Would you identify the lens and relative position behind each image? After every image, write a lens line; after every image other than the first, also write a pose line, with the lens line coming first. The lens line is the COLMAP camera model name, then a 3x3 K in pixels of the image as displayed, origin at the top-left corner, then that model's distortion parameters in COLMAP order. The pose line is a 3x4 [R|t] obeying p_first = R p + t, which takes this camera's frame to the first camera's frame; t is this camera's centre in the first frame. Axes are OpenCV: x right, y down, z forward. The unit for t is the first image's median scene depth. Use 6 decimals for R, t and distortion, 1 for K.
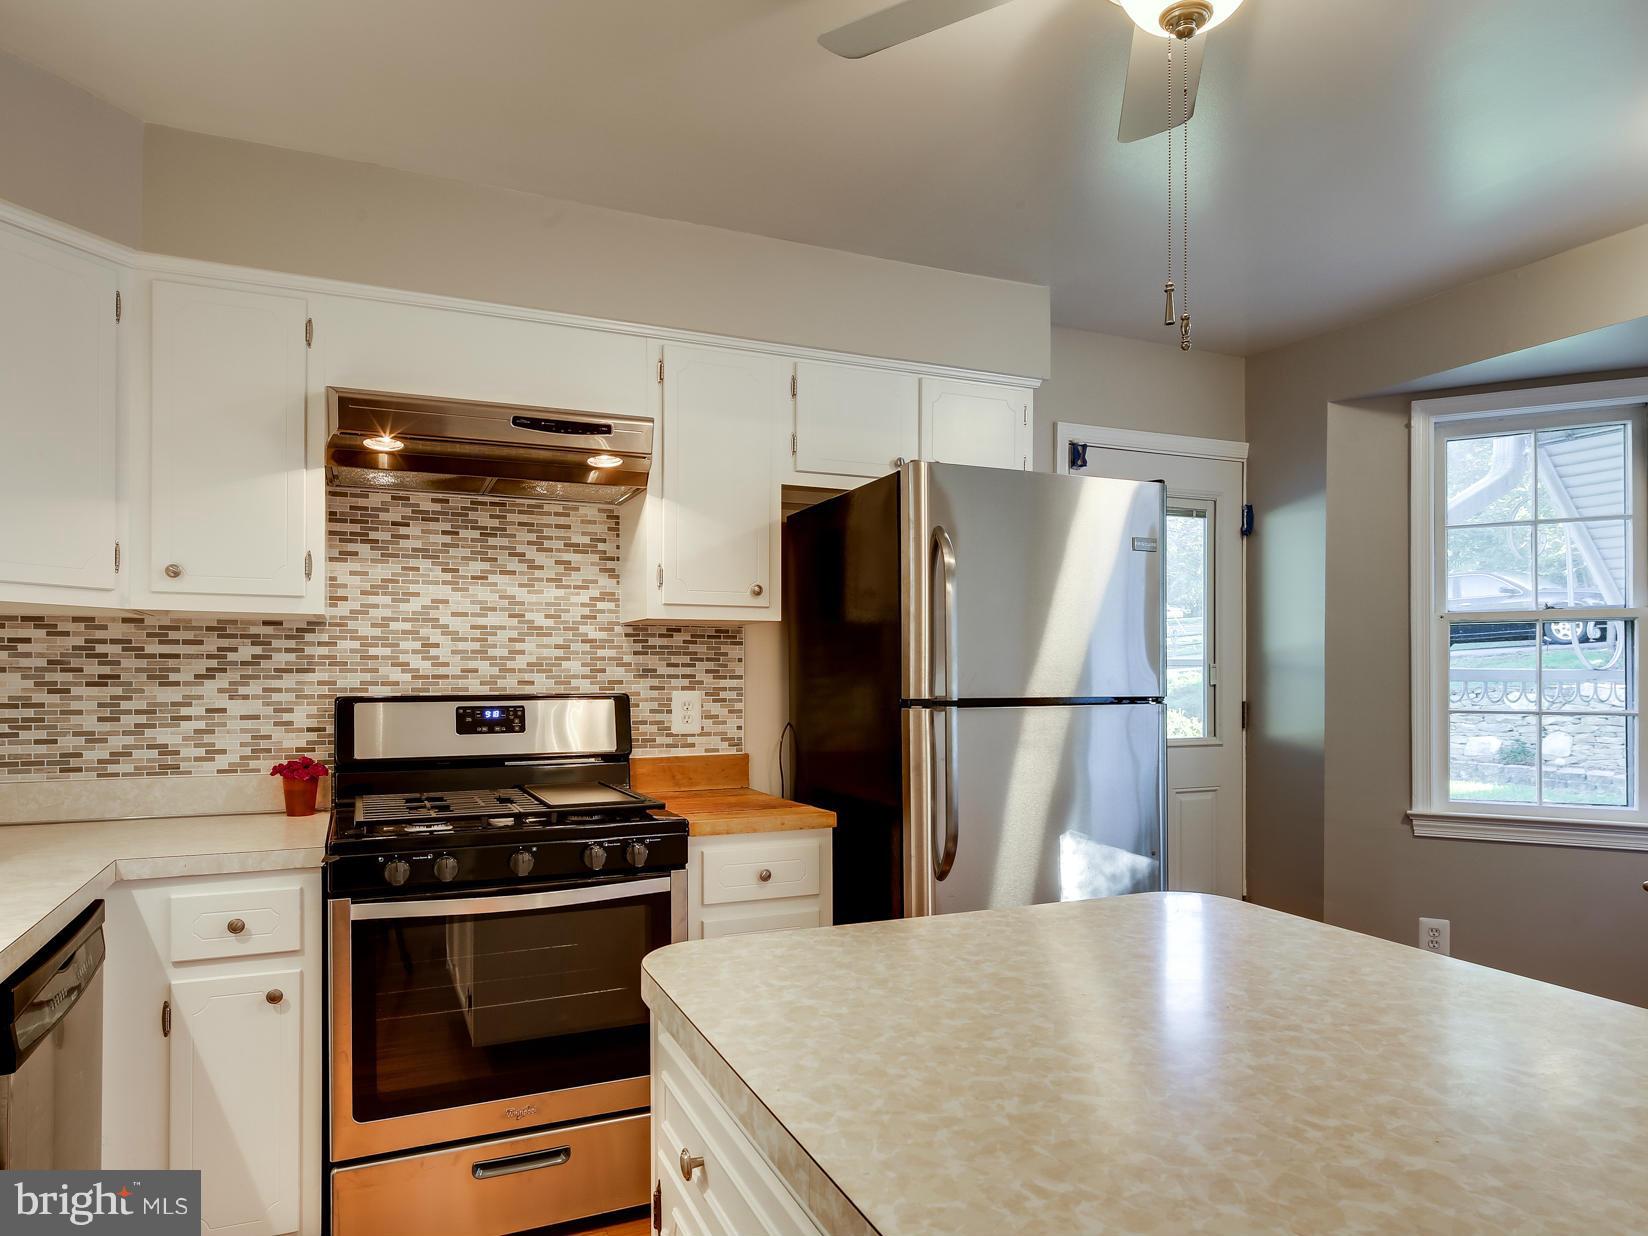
lens RADIAL K [[1002.9, 0, 752.2], [0, 1002.9, 669.7], [0, 0, 1]] dist [-0.006988, -0.006591]
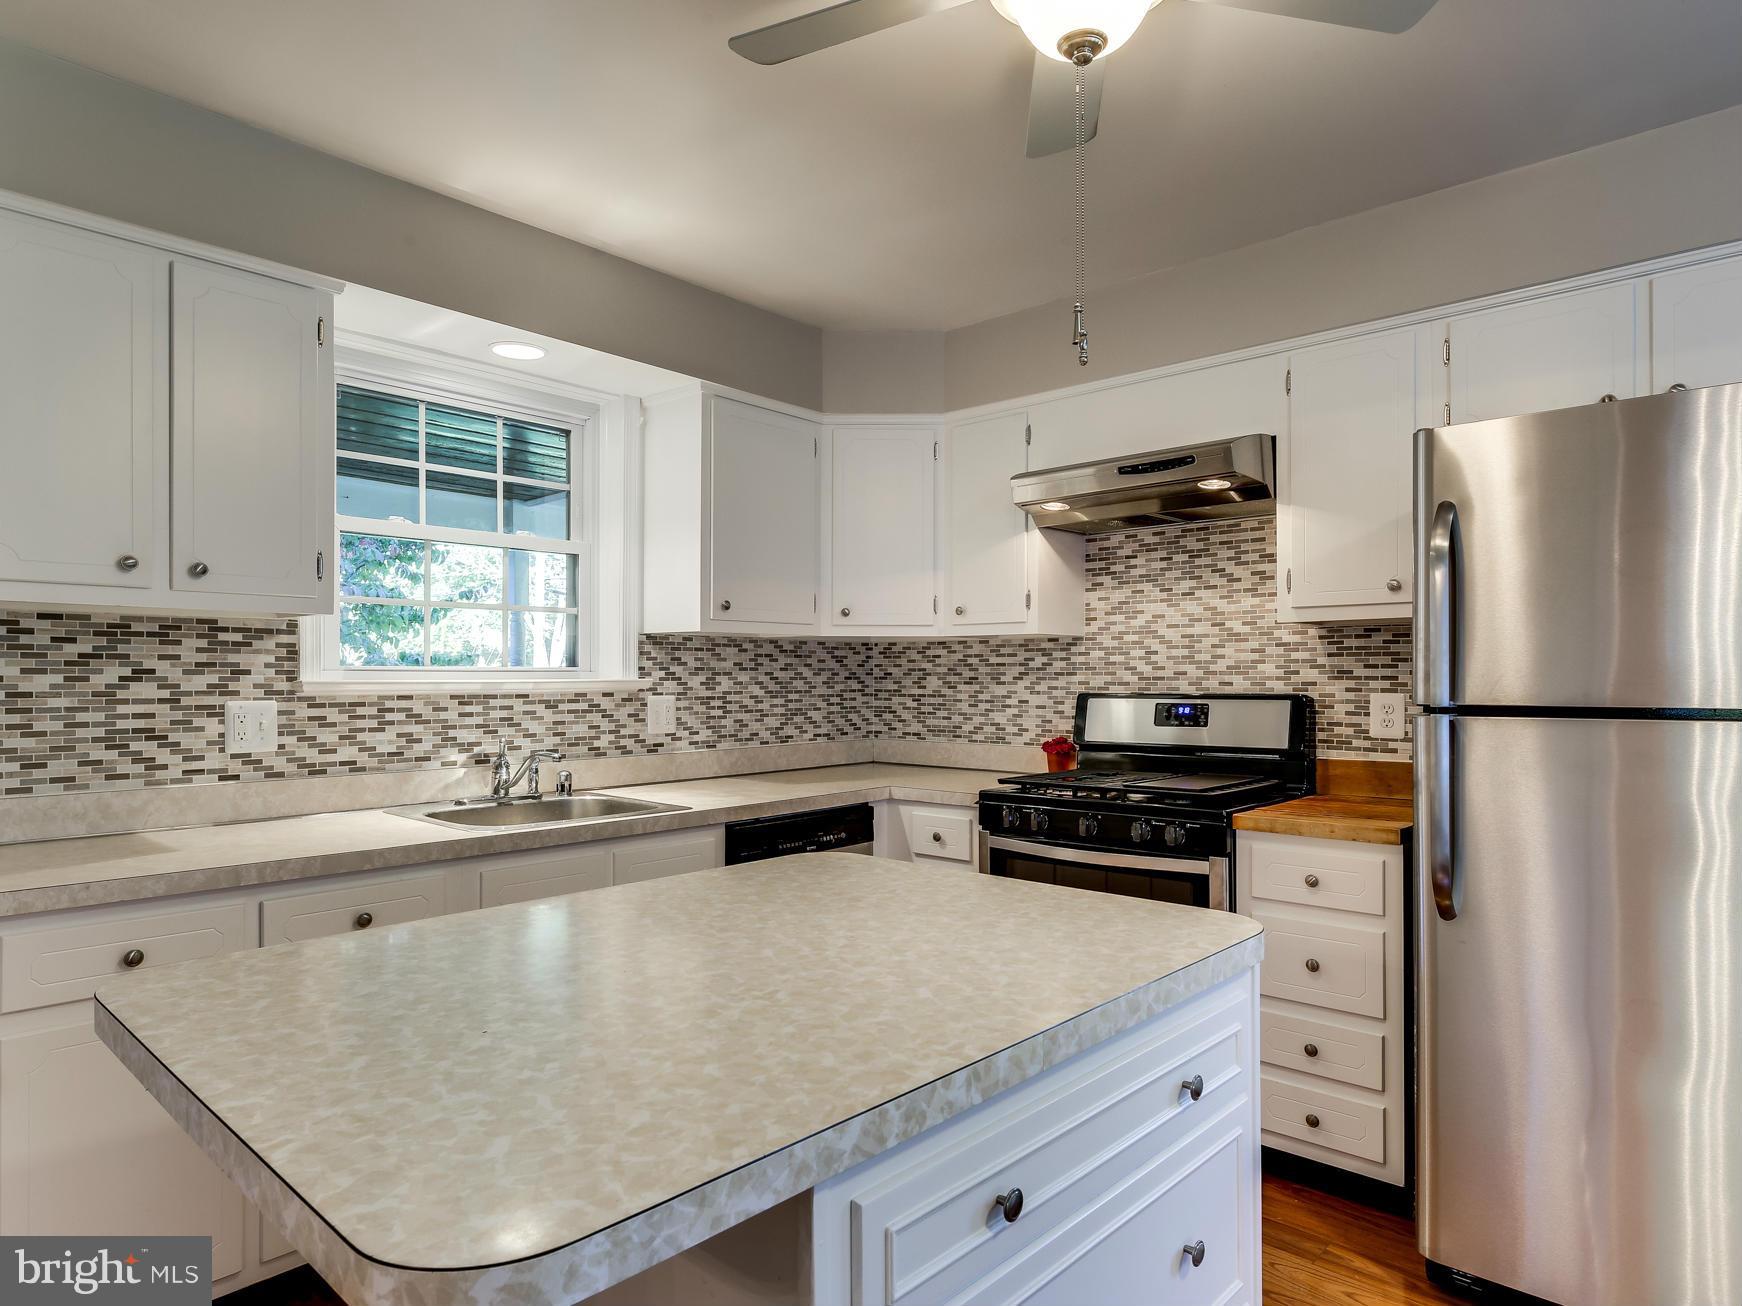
lens RADIAL K [[992.1, 0, 853.9], [0, 992.1, 659.7], [0, 0, 1]] dist [-0.004250, 0.001214]
pose [[0.422213, -0.015890, -0.906358, 0.636122], [0.008655, 0.999871, -0.013498, -0.002662], [0.906456, -0.002146, 0.422296, 0.161117]]
